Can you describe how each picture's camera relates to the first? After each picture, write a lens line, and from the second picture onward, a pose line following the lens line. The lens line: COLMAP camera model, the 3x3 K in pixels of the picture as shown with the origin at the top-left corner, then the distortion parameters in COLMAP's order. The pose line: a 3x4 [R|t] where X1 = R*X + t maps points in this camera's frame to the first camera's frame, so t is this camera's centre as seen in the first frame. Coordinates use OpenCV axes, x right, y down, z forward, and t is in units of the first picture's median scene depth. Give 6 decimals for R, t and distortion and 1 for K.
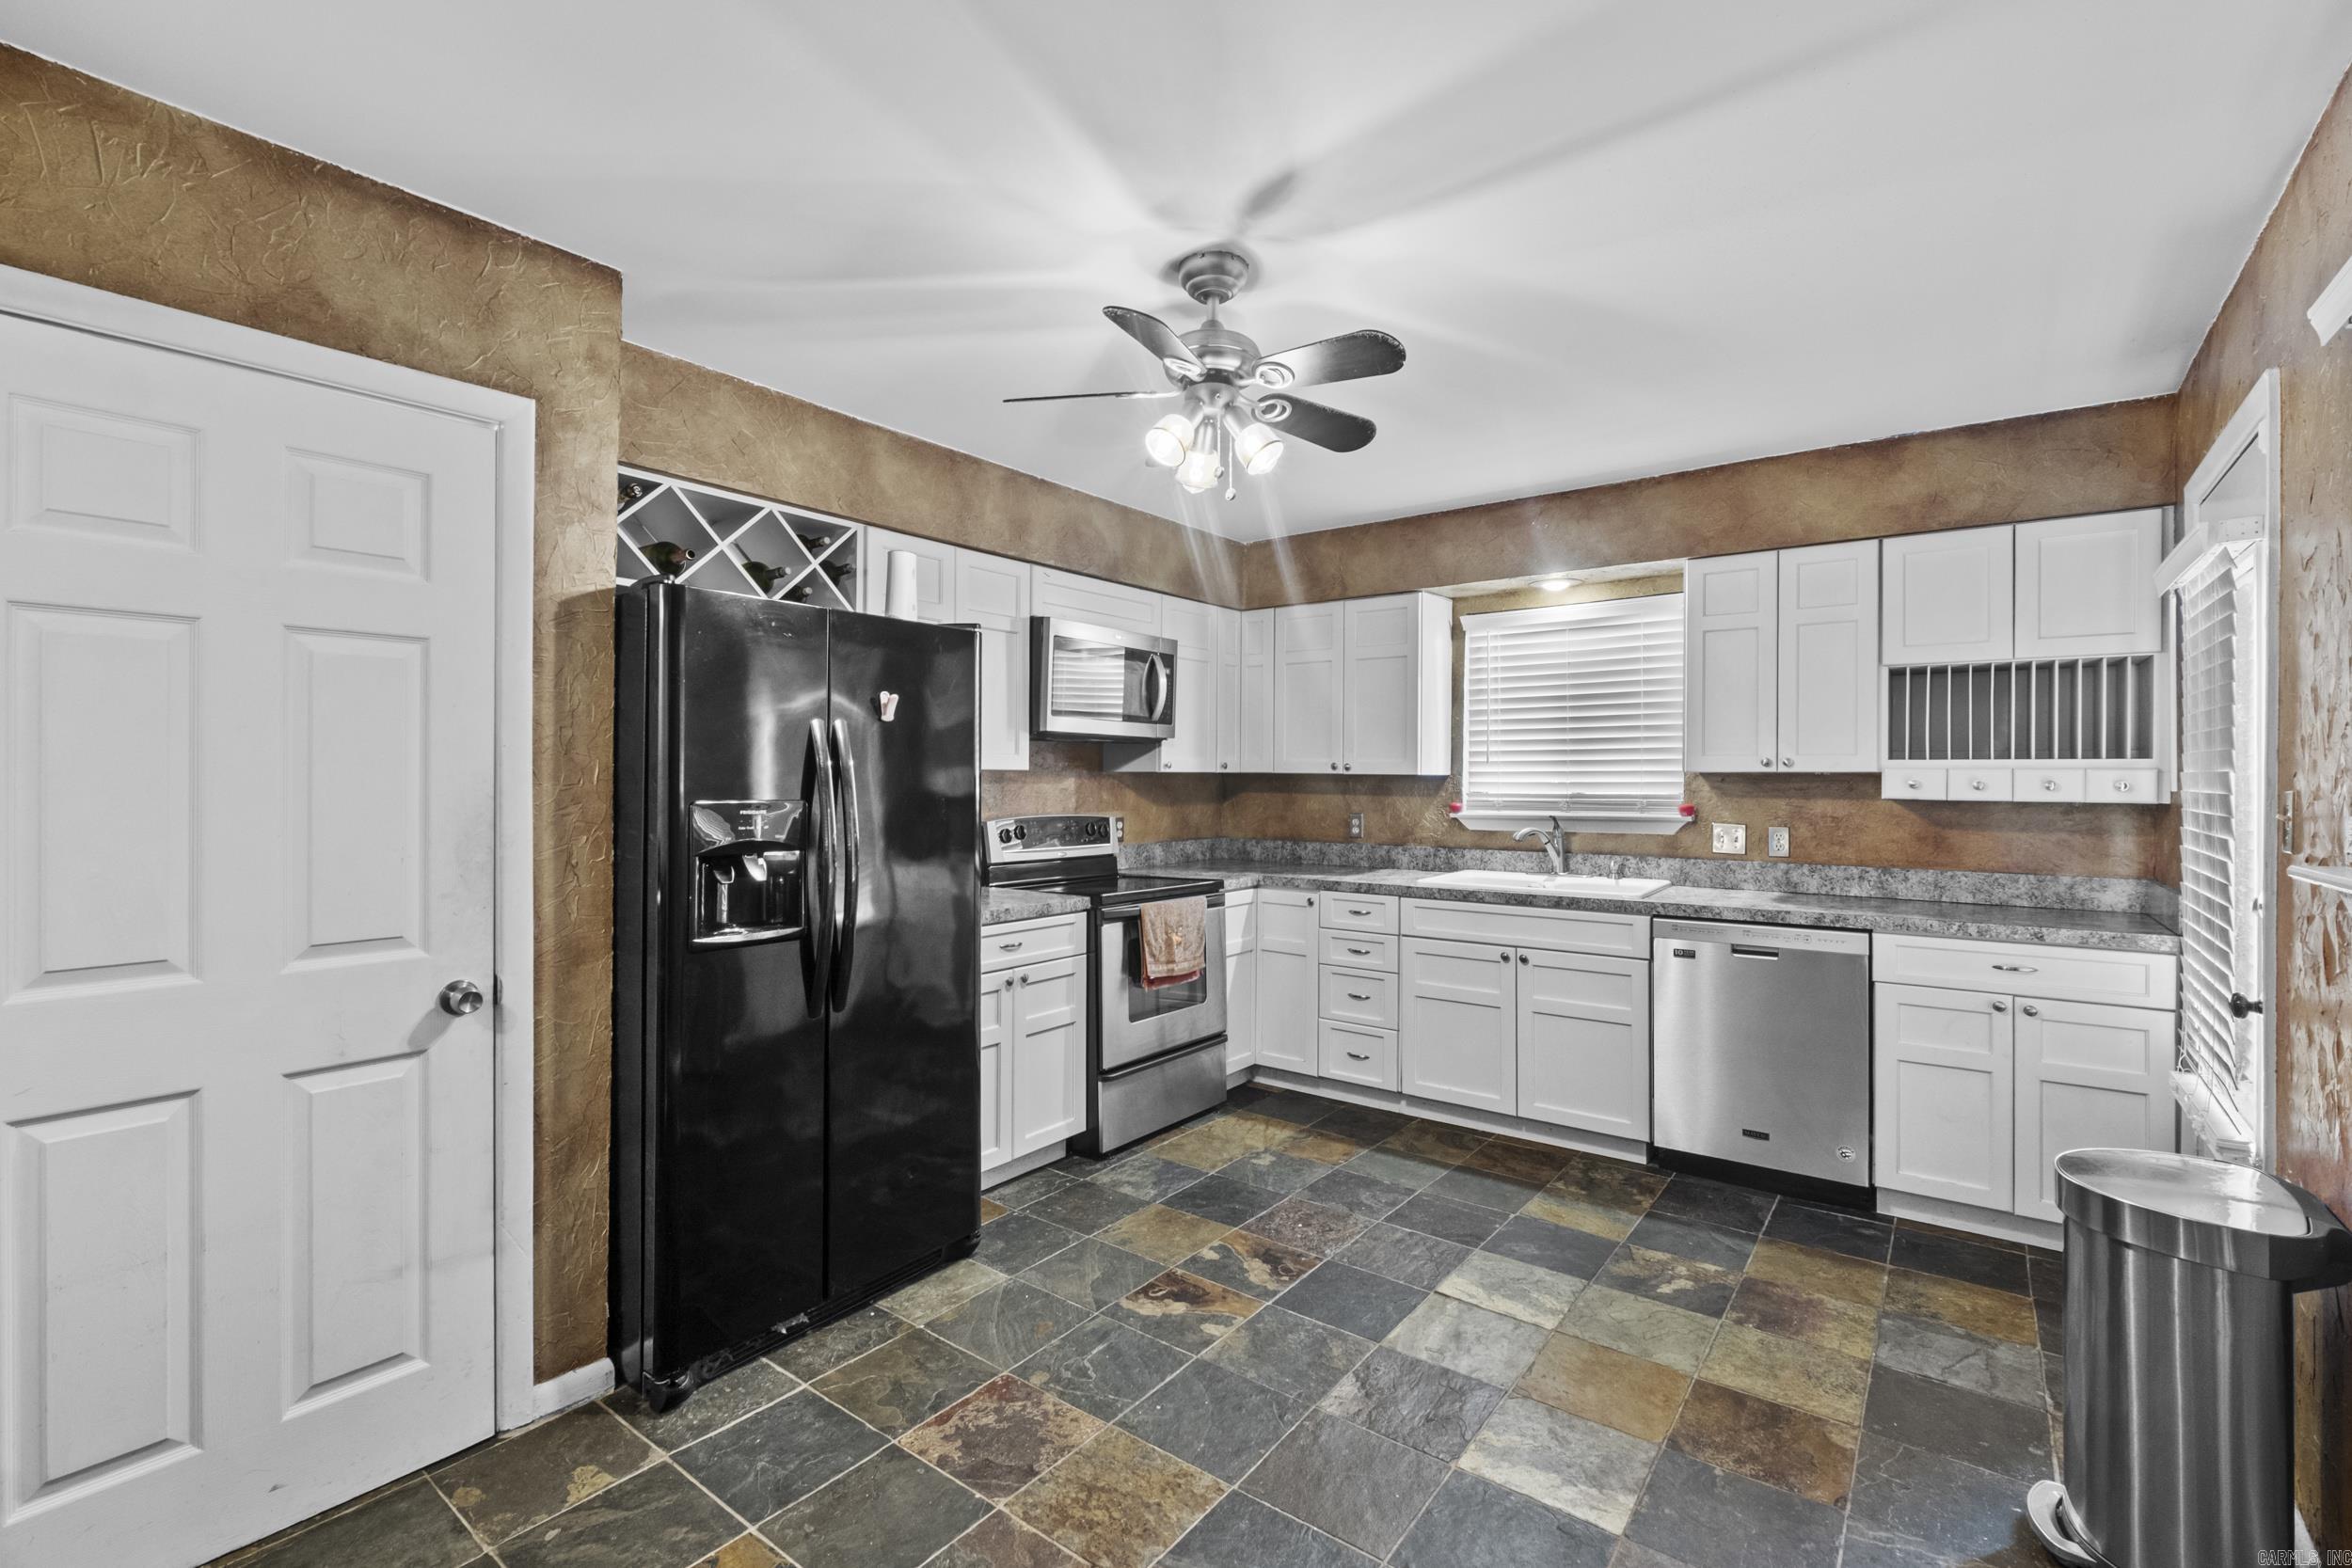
lens RADIAL K [[1031.1, 0, 1163.8], [0, 1031.1, 779.9], [0, 0, 1]] dist [-0.003480, -0.000299]
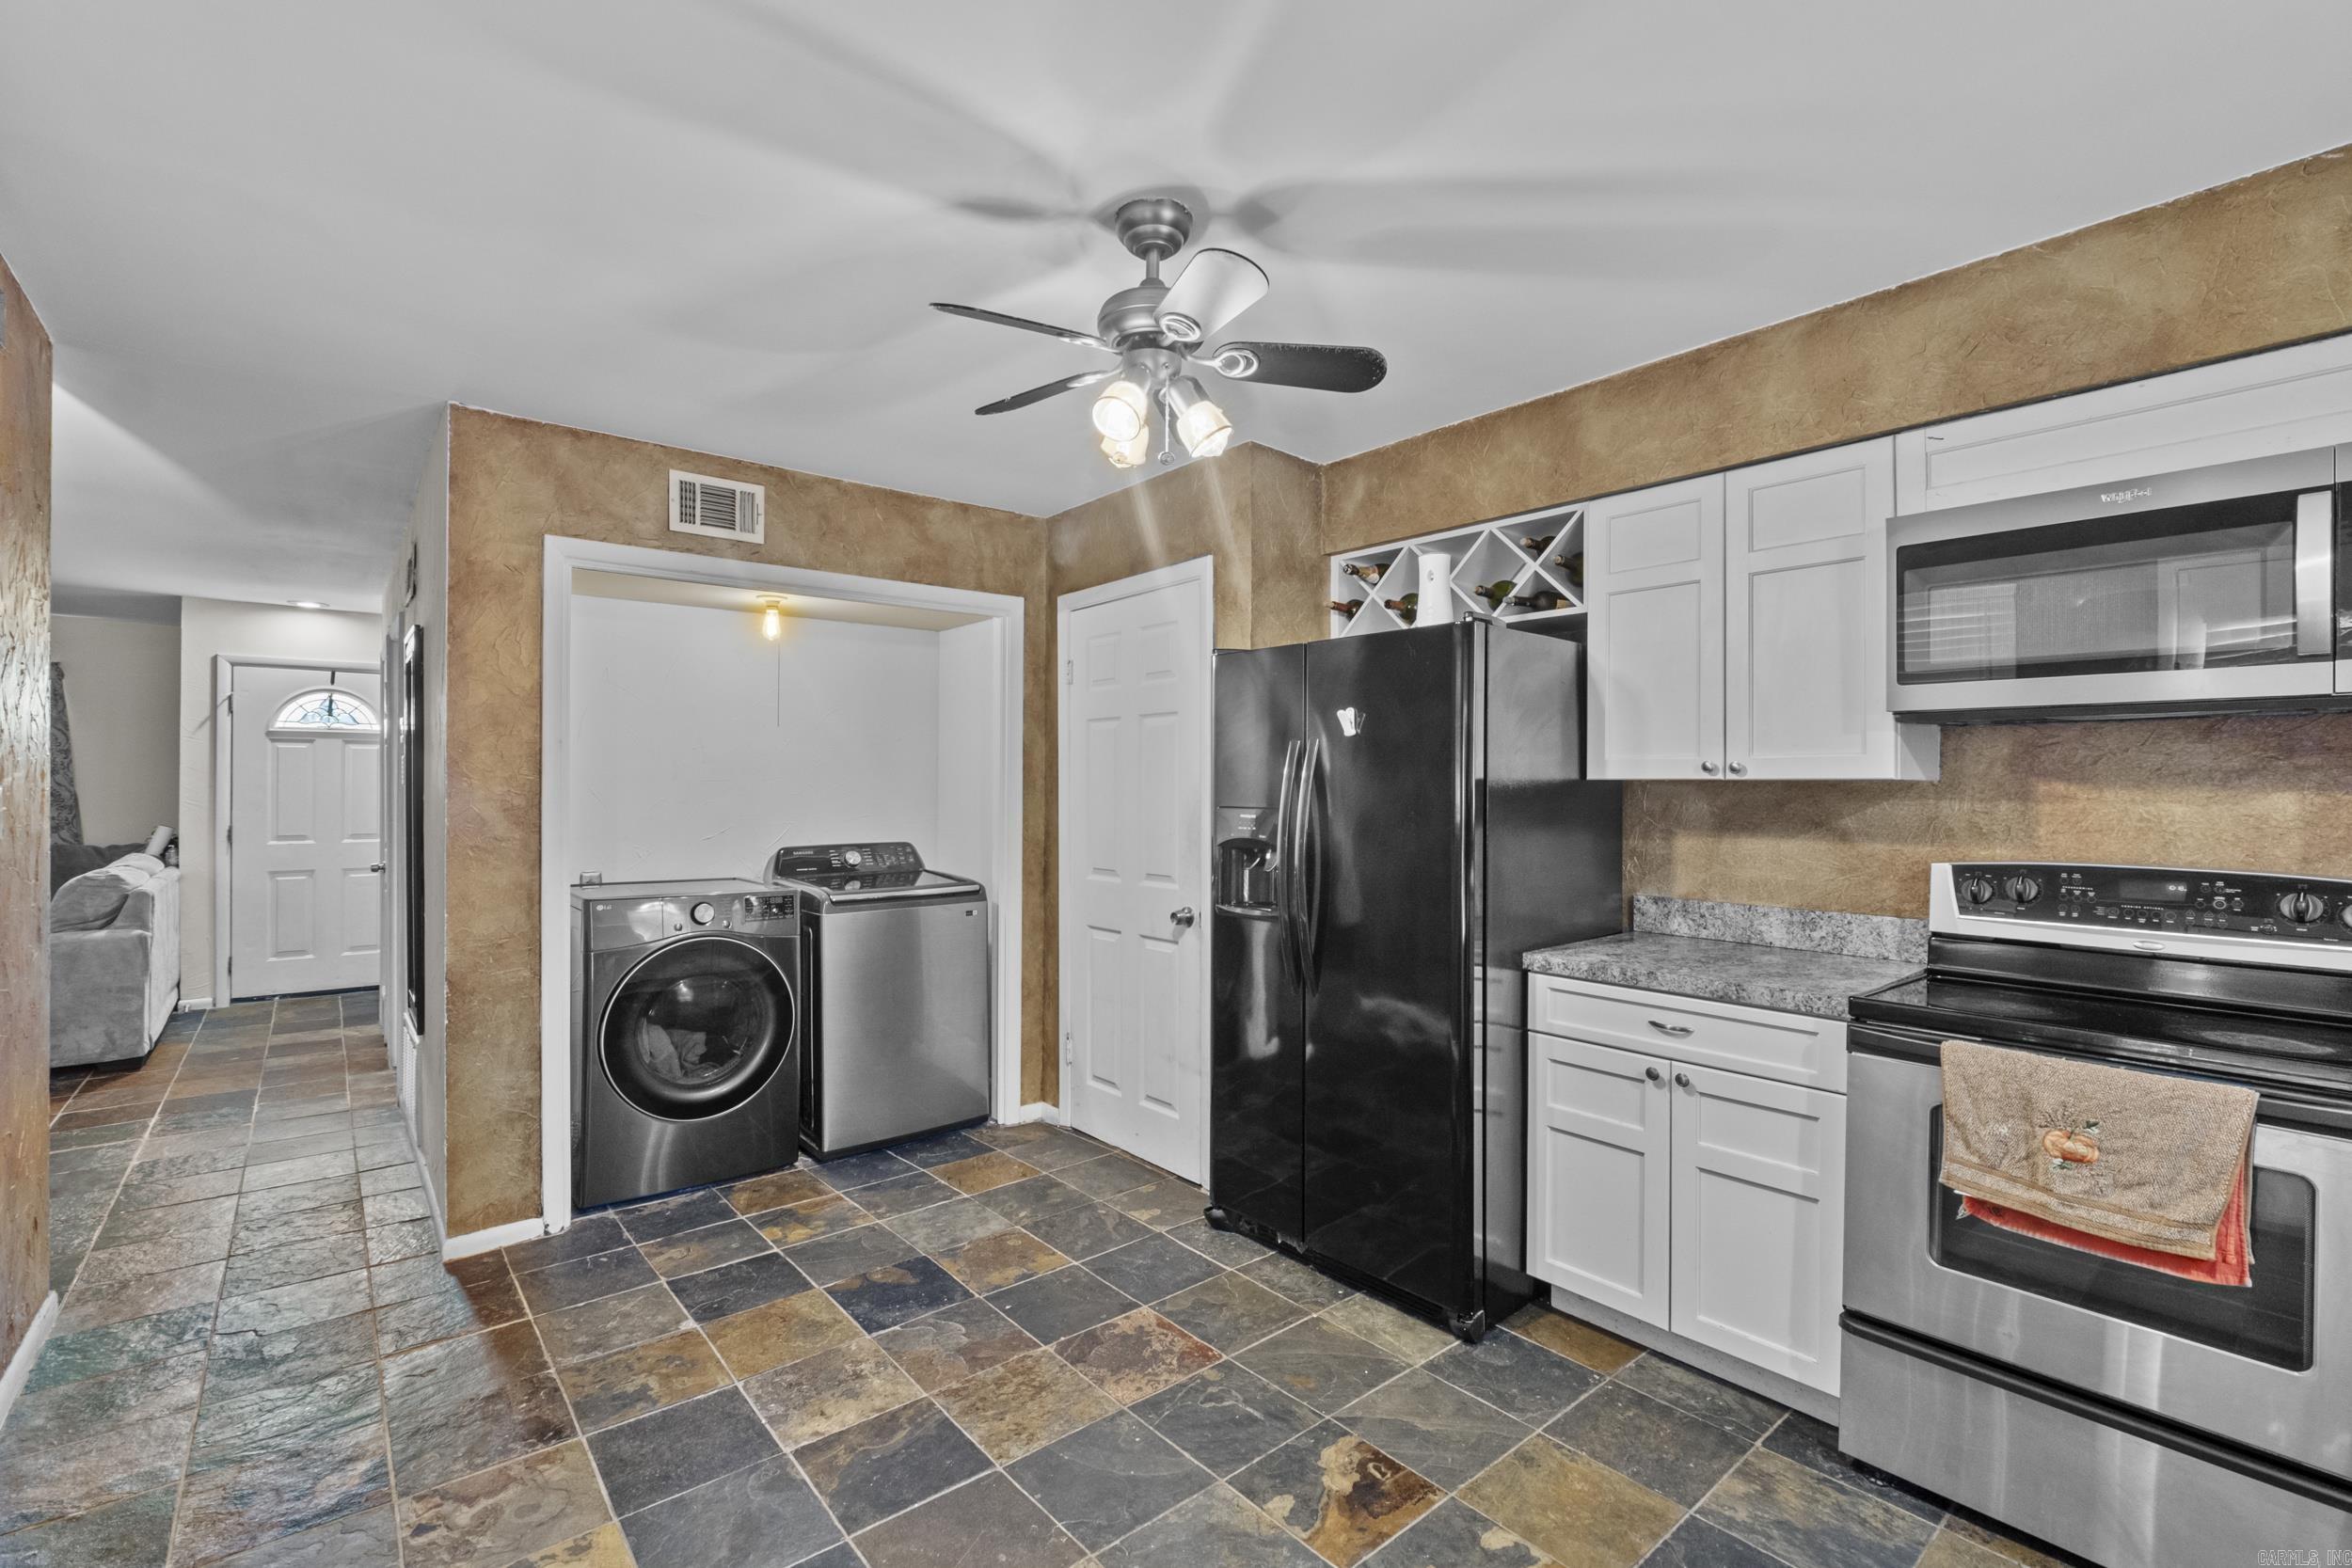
lens RADIAL K [[1016.6, 0, 1167.4], [0, 1016.6, 785.5], [0, 0, 1]] dist [-0.004033, 0.000100]
pose [[-0.210065, -0.005269, -0.977673, 0.564547], [-0.005566, 0.999976, -0.004193, -0.000962], [0.977672, 0.004561, -0.210089, 0.748141]]
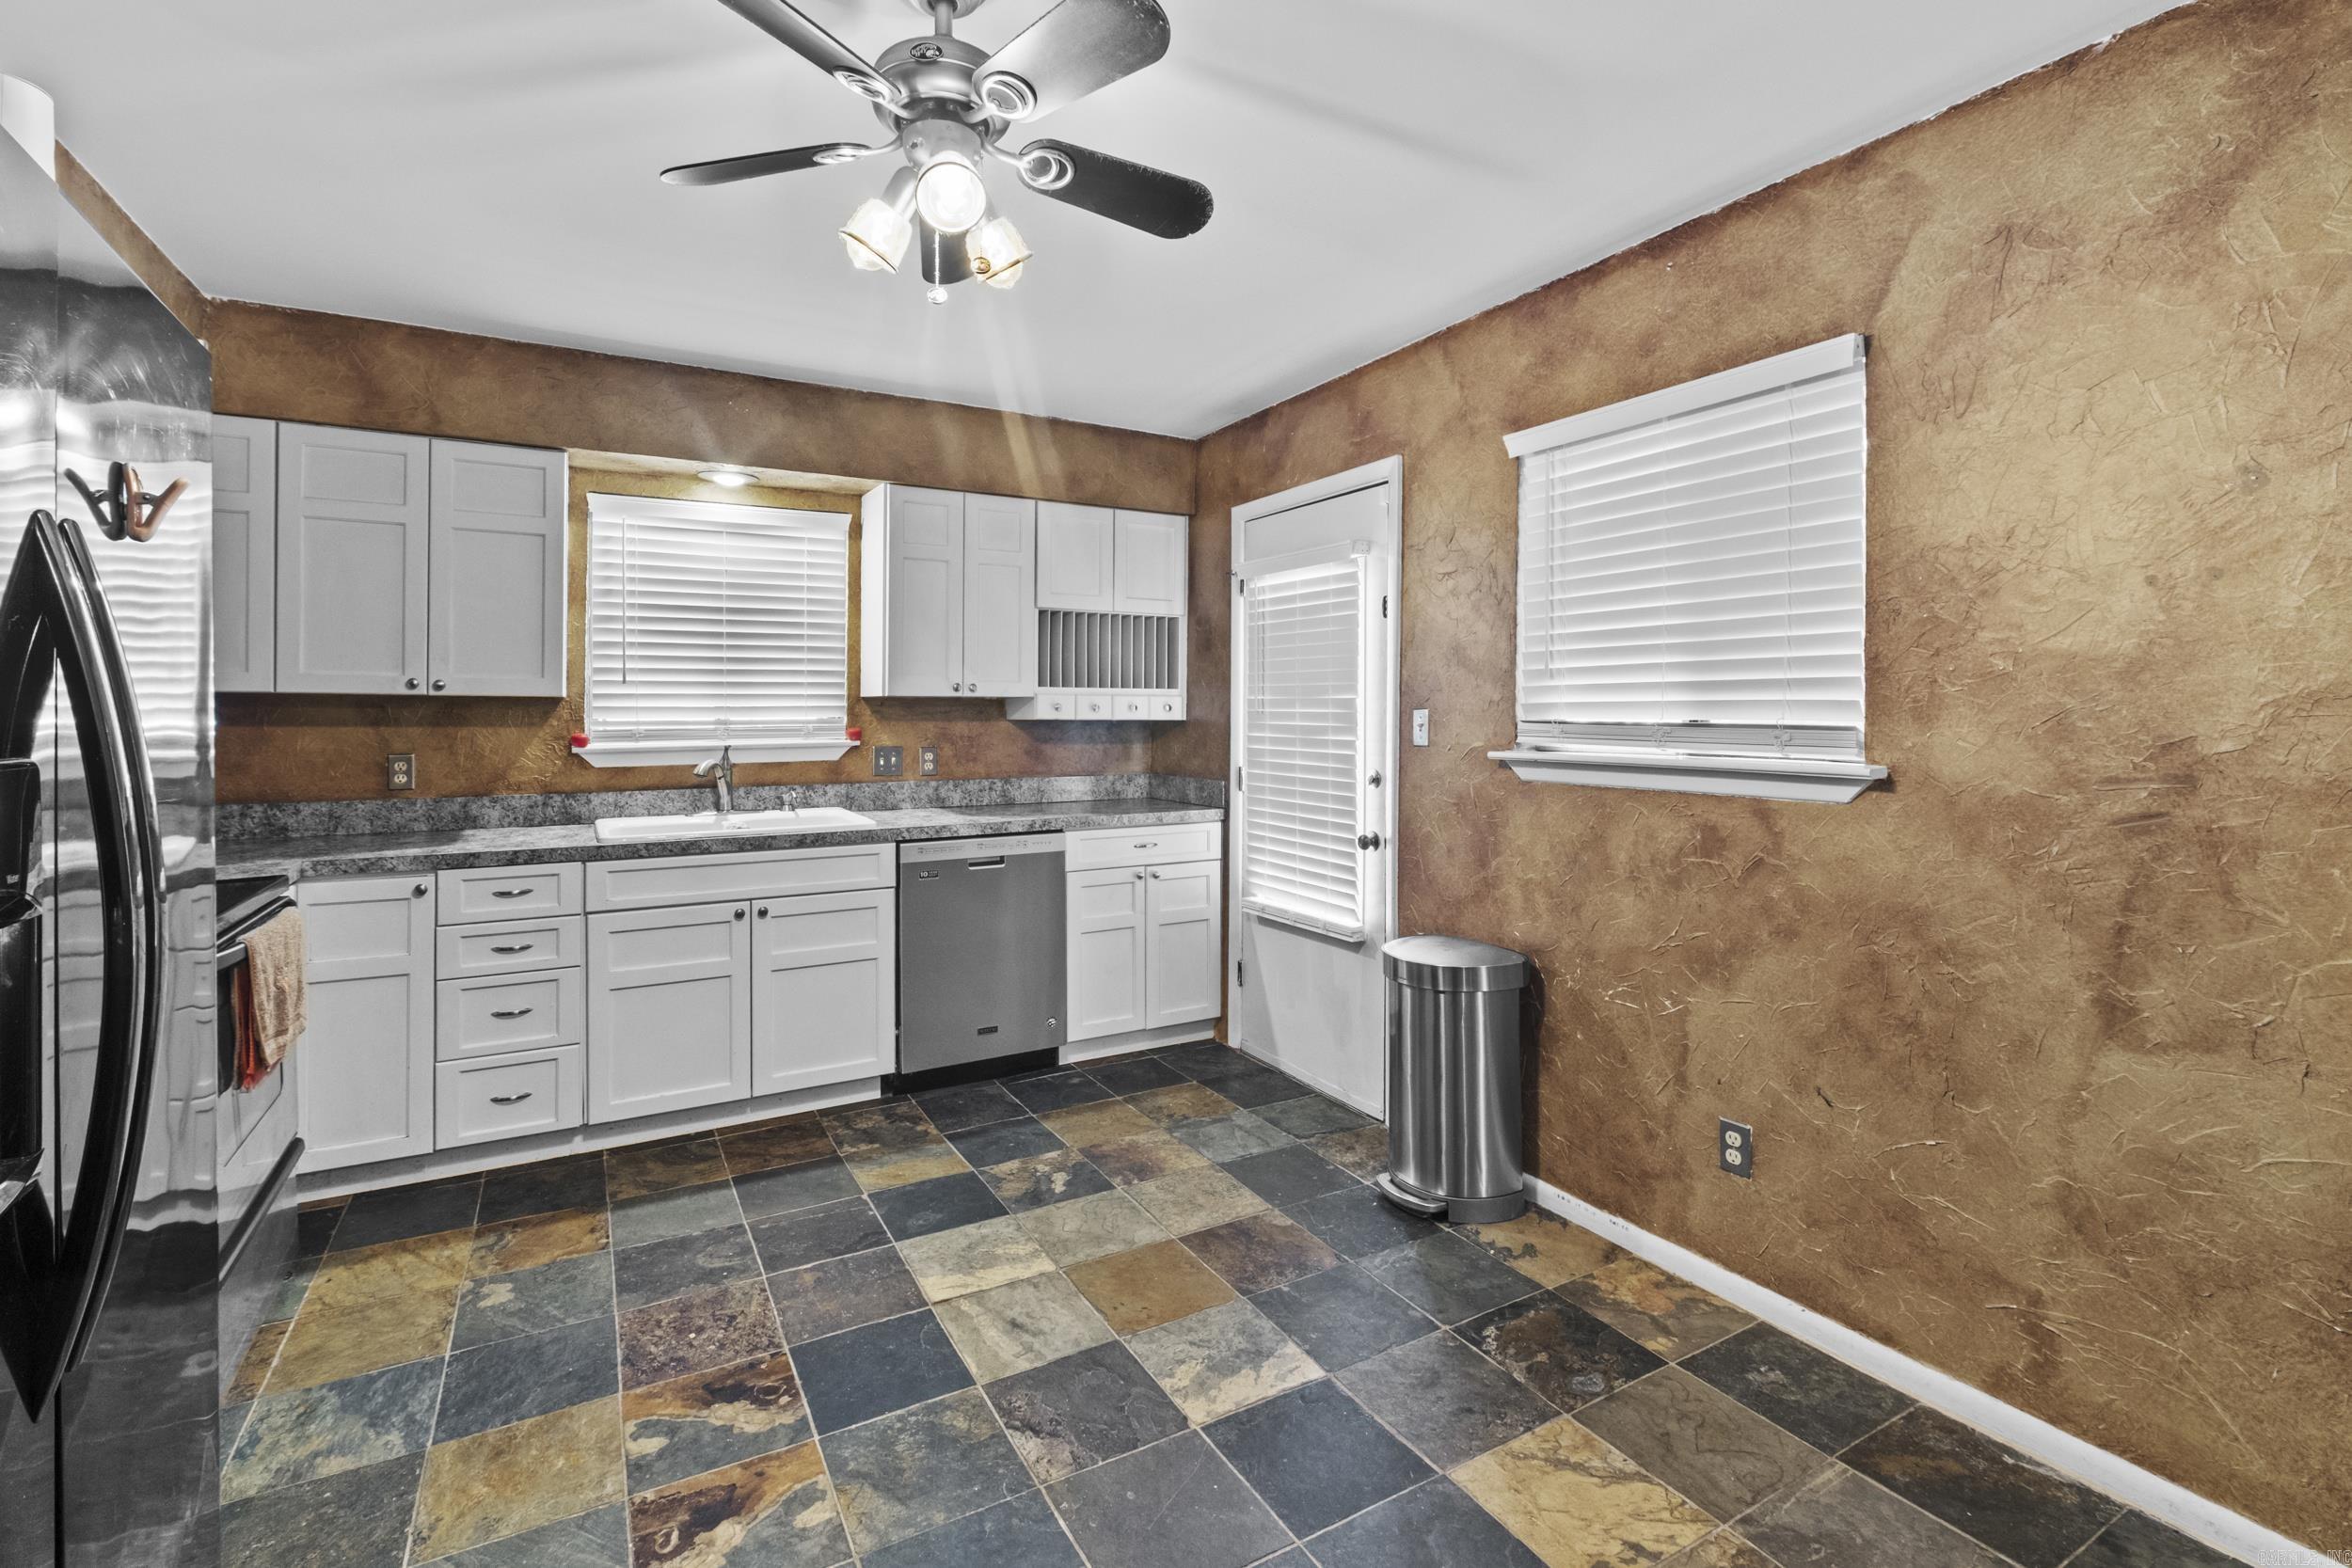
lens RADIAL K [[1058.1, 0, 1159.0], [0, 1058.1, 716.6], [0, 0, 1]] dist [-0.003493, -0.000430]
pose [[0.388269, -0.010142, 0.921490, -0.345839], [0.001209, 0.999944, 0.010496, 0.002071], [-0.921545, -0.002961, 0.388260, 0.365981]]
